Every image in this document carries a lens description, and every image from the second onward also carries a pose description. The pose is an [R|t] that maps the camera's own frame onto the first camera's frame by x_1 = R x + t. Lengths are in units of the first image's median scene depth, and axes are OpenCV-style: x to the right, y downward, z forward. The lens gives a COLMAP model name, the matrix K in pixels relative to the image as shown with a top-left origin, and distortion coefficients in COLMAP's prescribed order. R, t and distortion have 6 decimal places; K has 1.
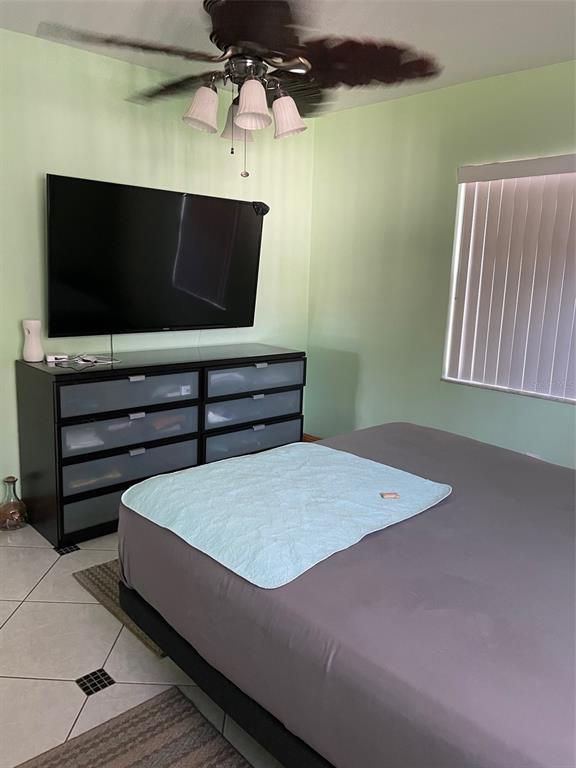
lens RADIAL K [[583.7, 0, 288.3], [0, 583.7, 386.1], [0, 0, 1]] dist [0.029353, -0.045540]
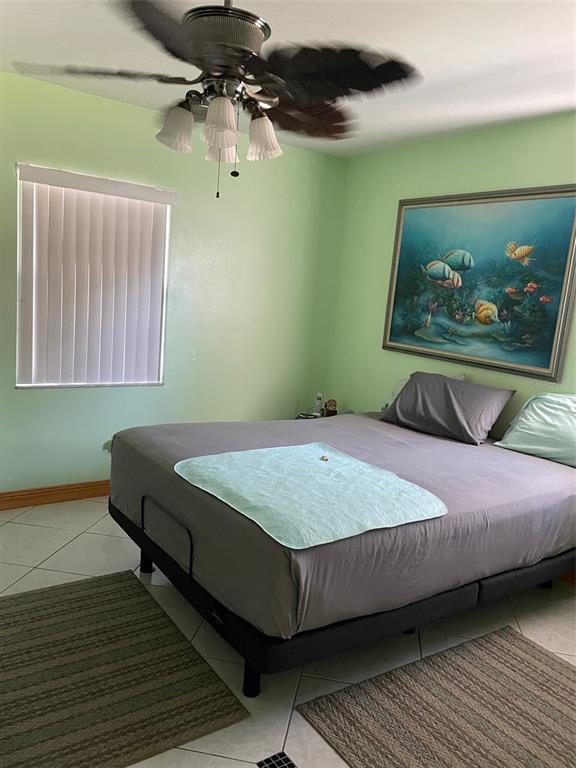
lens RADIAL K [[583.7, 0, 288.9], [0, 583.7, 383.2], [0, 0, 1]] dist [0.029353, -0.045540]
pose [[0.134190, -0.164269, 0.977246, -0.984925], [0.122274, 0.981373, 0.148172, -0.172837], [-0.983383, 0.099609, 0.151776, 0.722148]]
